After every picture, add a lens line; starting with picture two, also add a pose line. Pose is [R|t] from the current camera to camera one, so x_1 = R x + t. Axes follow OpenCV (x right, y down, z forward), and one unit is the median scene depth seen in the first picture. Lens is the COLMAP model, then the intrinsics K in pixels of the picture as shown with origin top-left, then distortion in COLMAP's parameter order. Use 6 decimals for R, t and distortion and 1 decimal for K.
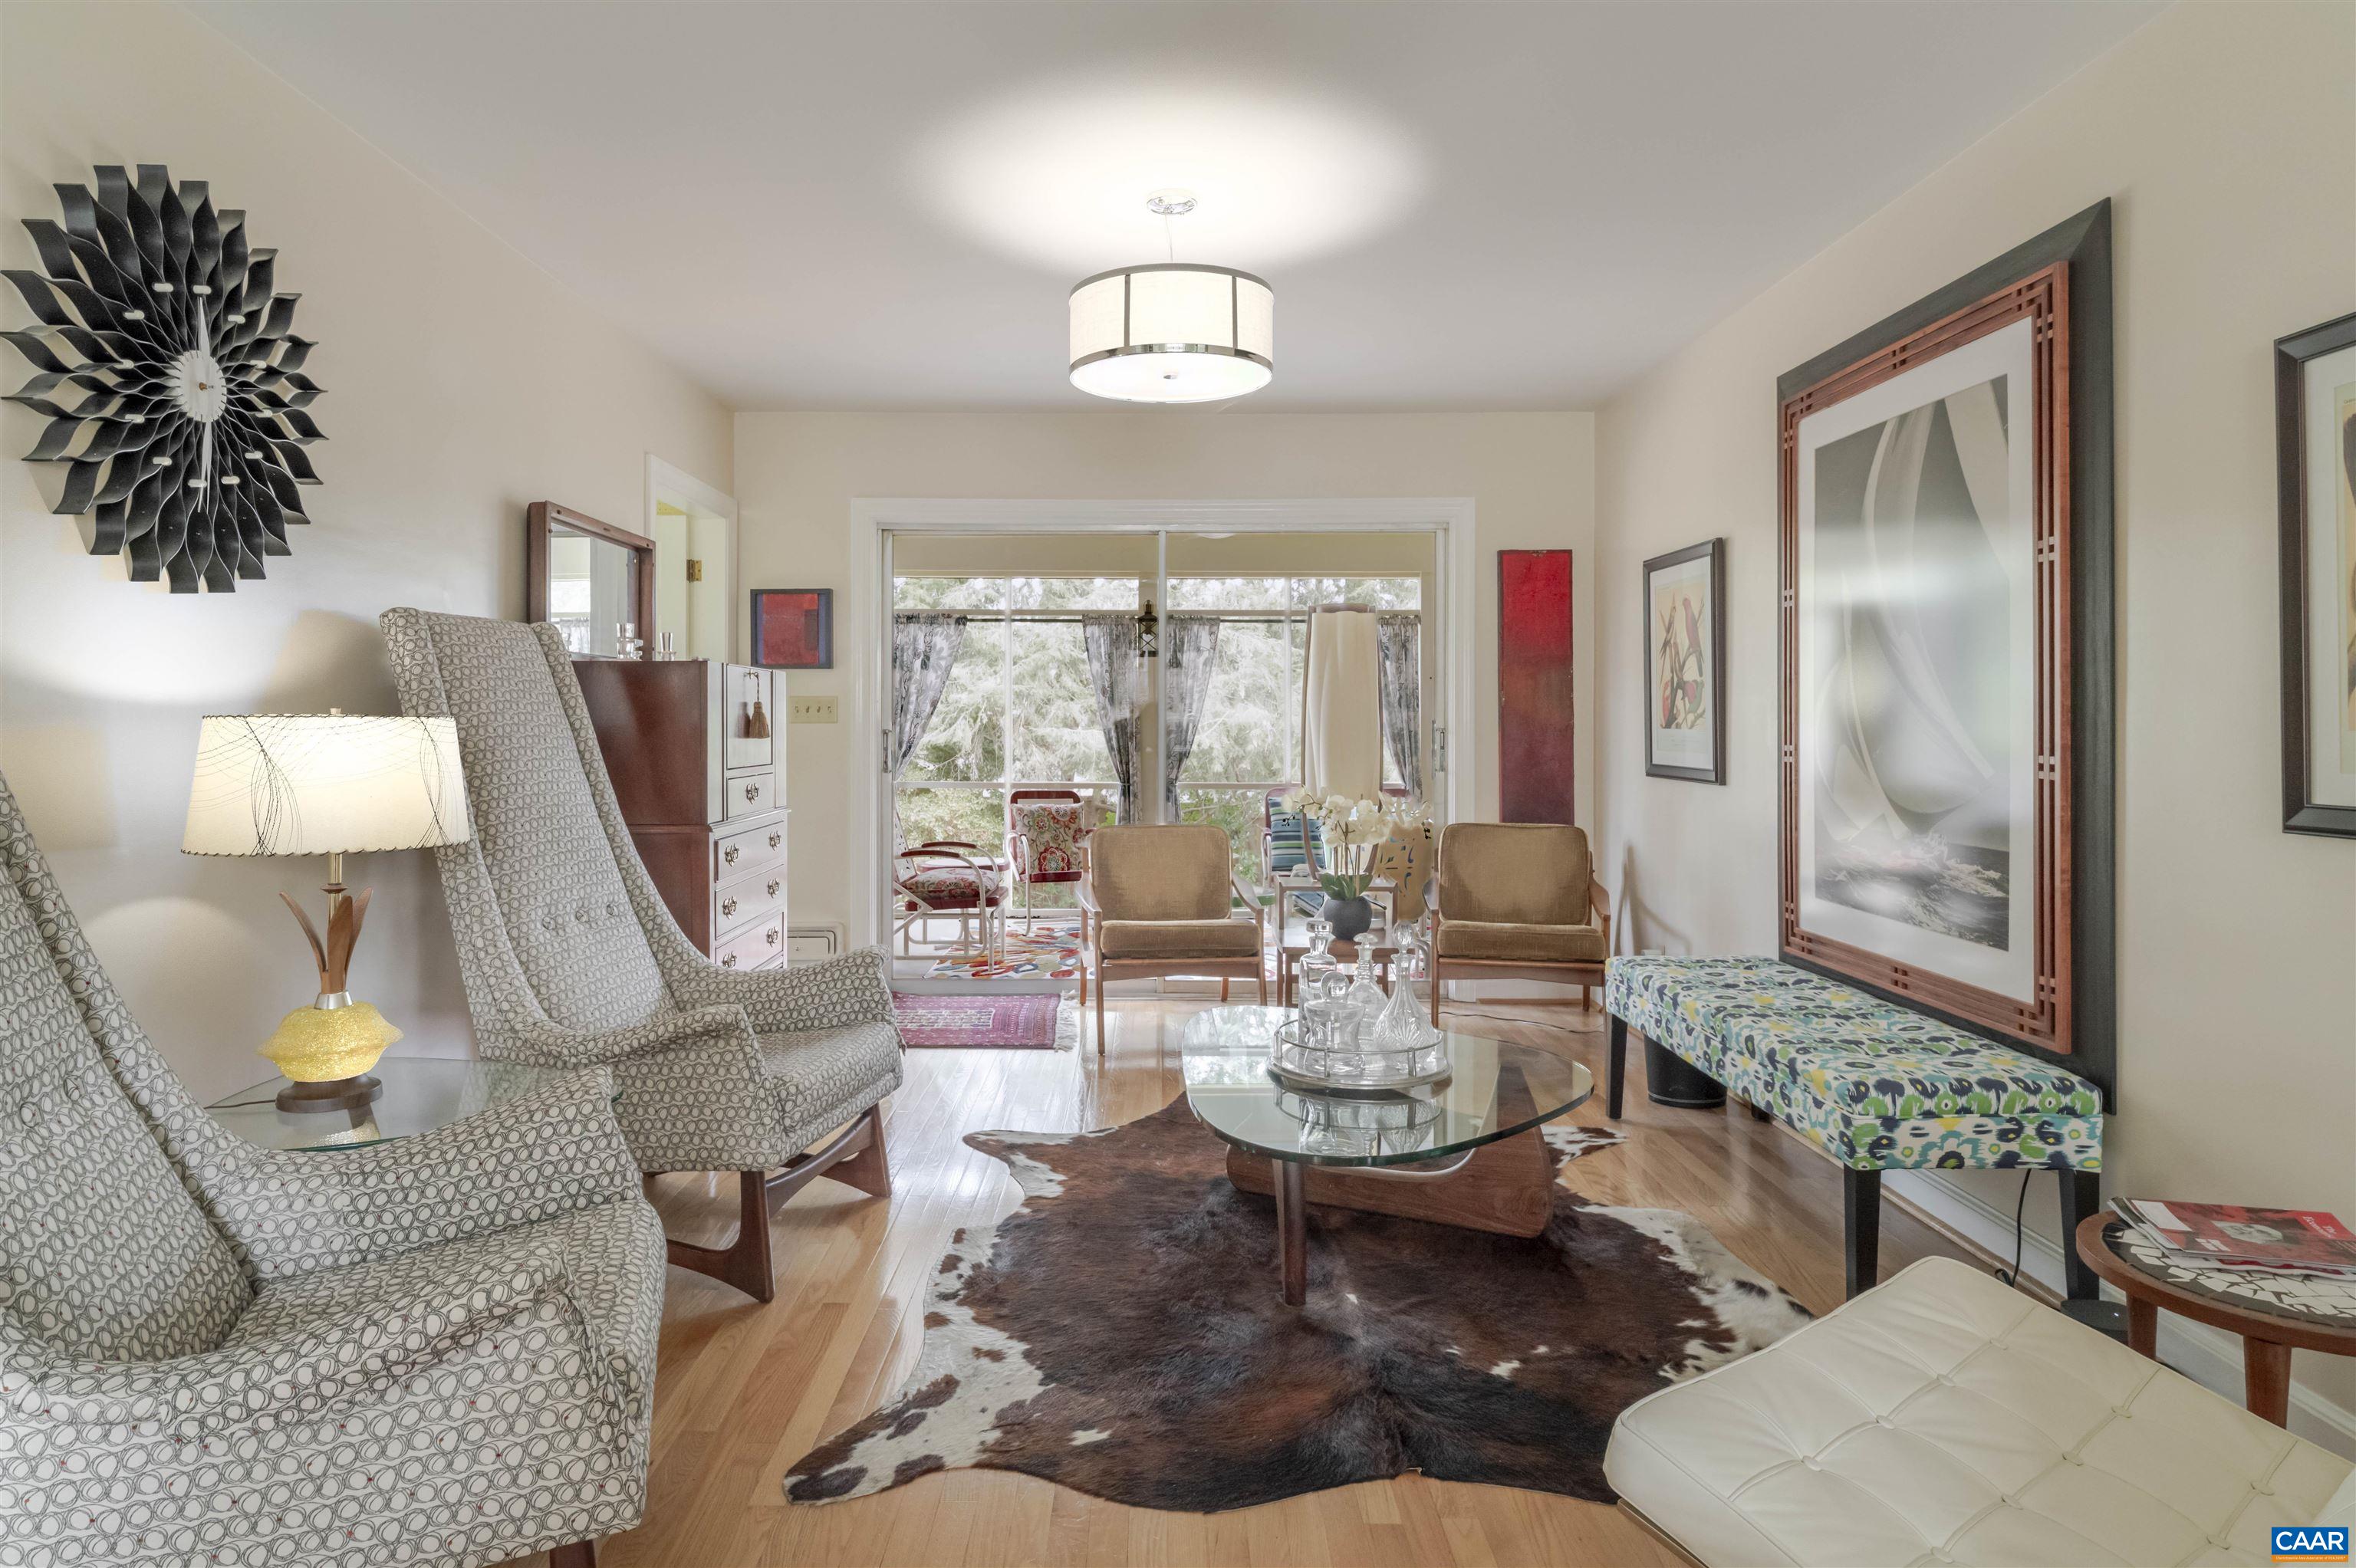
lens RADIAL K [[1284.1, 0, 1190.1], [0, 1284.1, 732.7], [0, 0, 1]] dist [-0.001210, -0.001771]
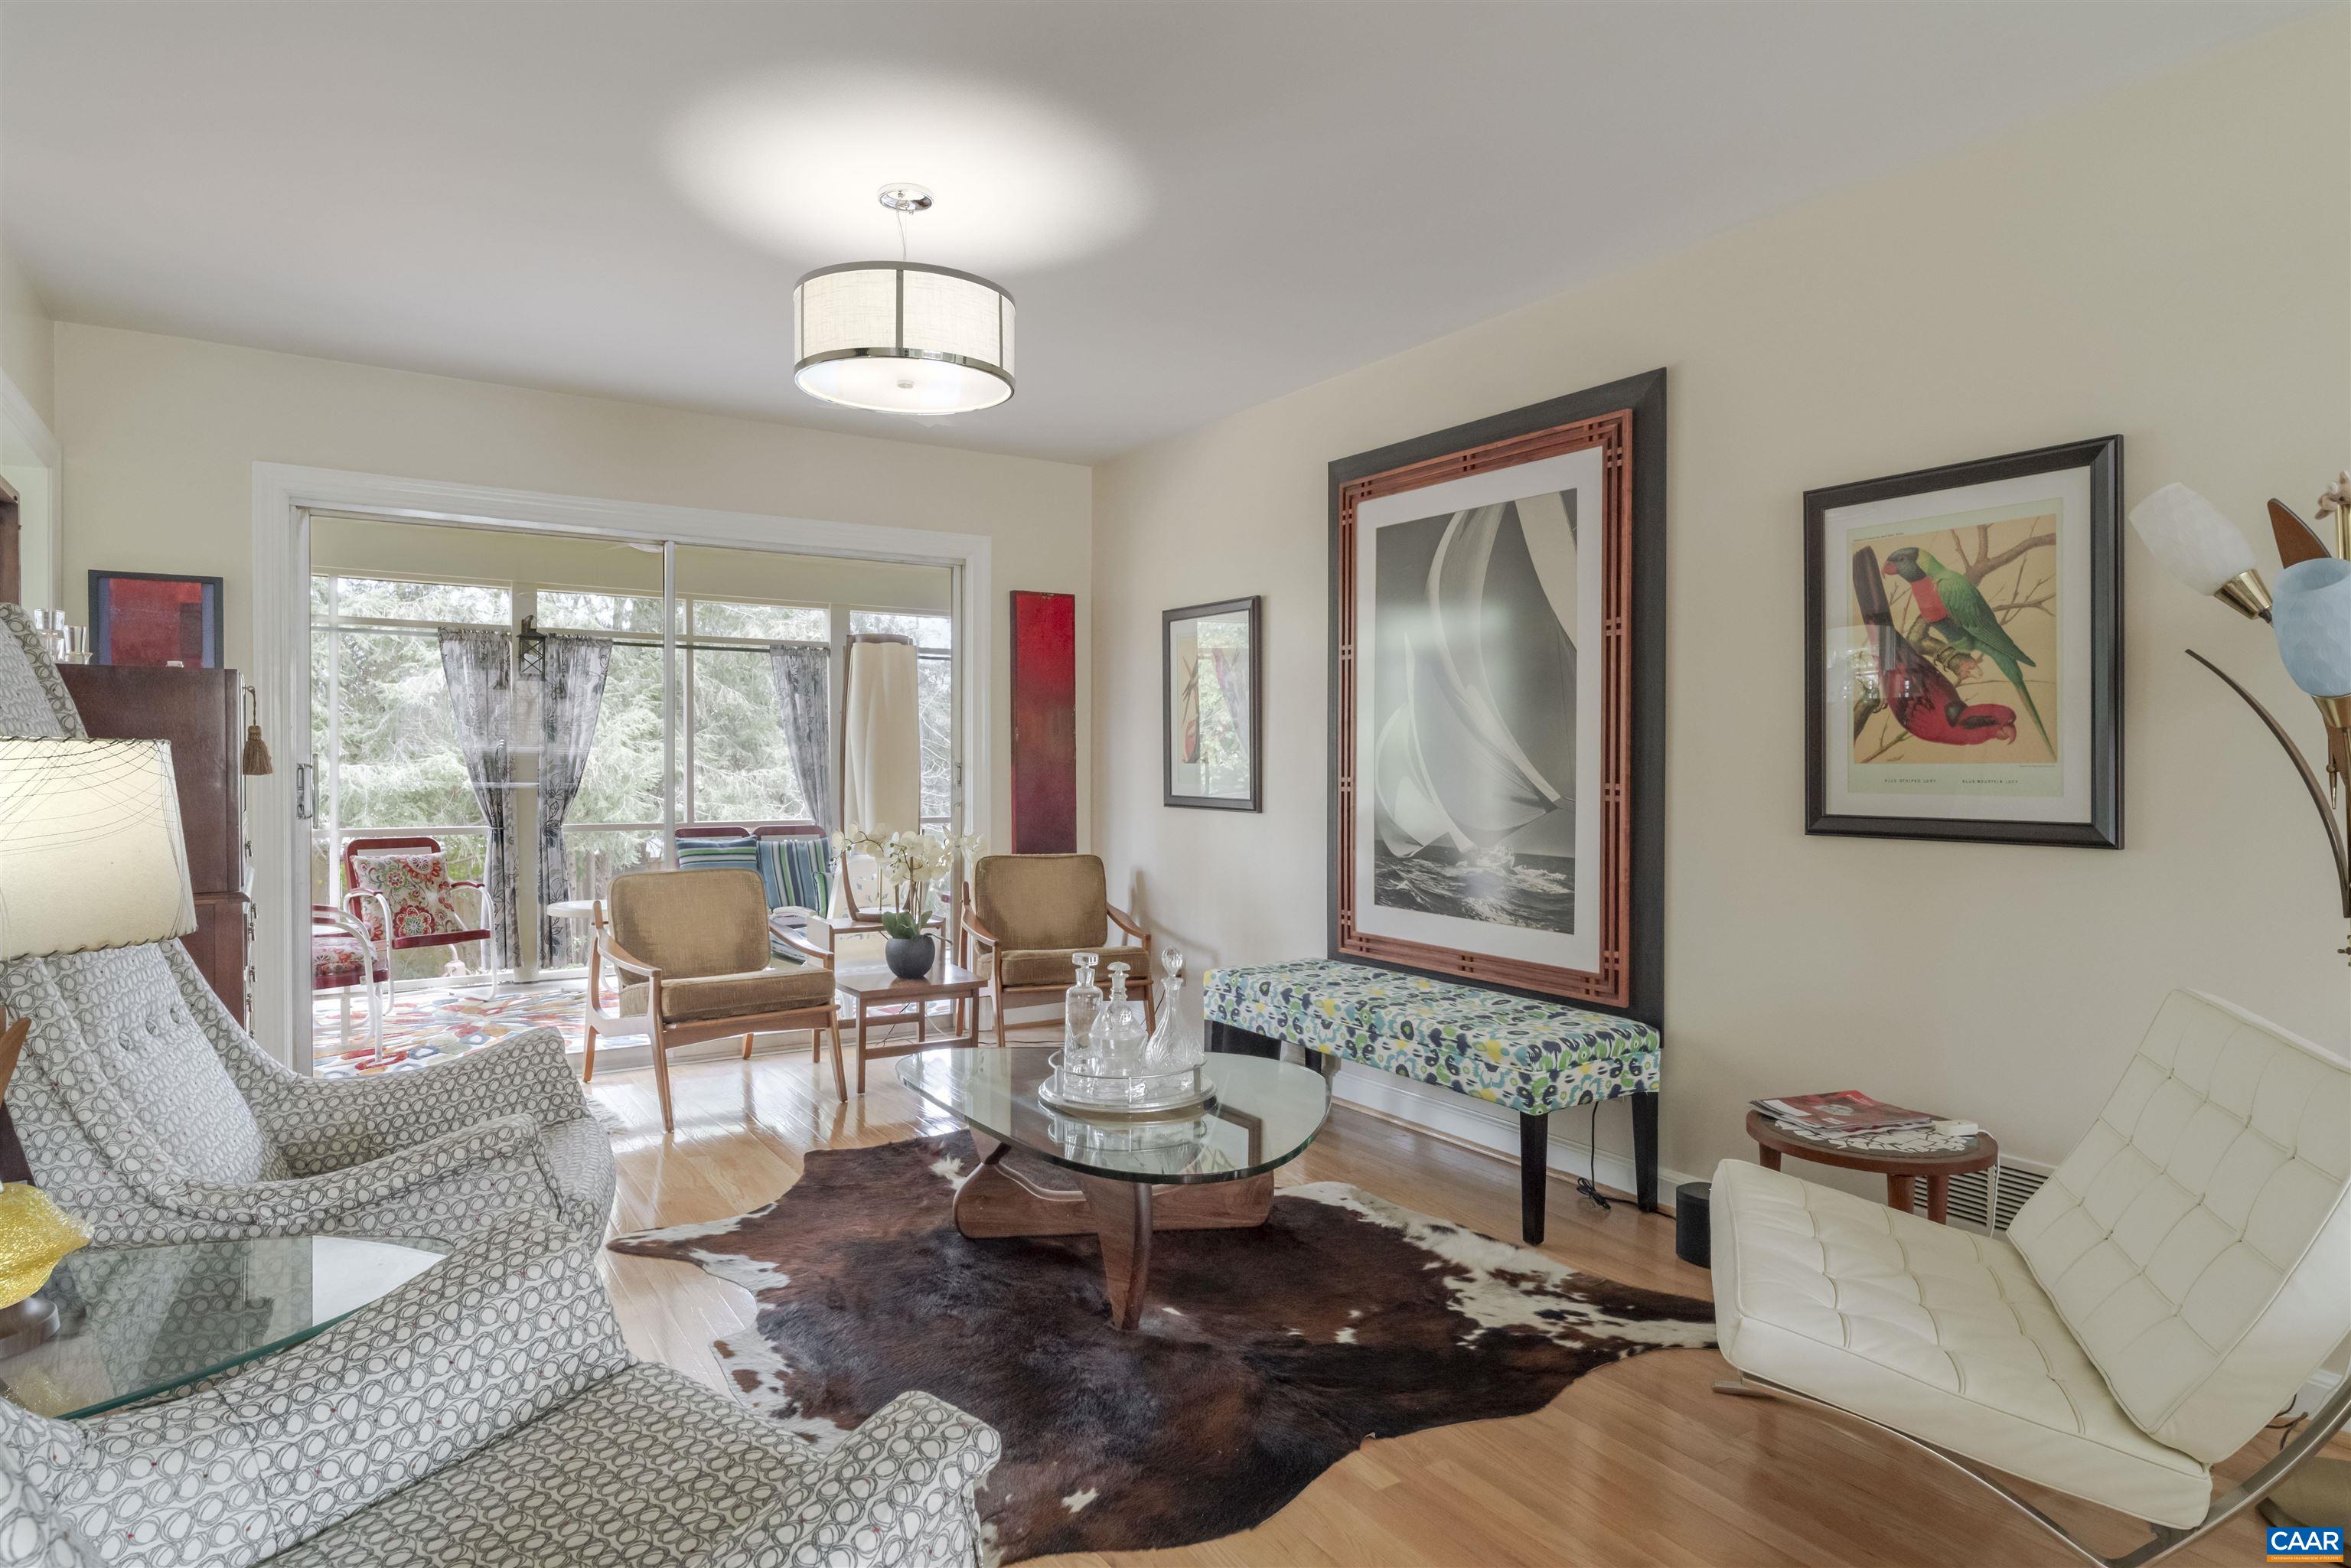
lens RADIAL K [[1281.5, 0, 1164.1], [0, 1281.5, 784.1], [0, 0, 1]] dist [-0.001210, -0.001771]
pose [[0.848080, -0.007806, 0.529811, -0.379544], [0.001348, 0.999920, 0.012576, 0.001311], [-0.529867, -0.009951, 0.848022, 0.115230]]
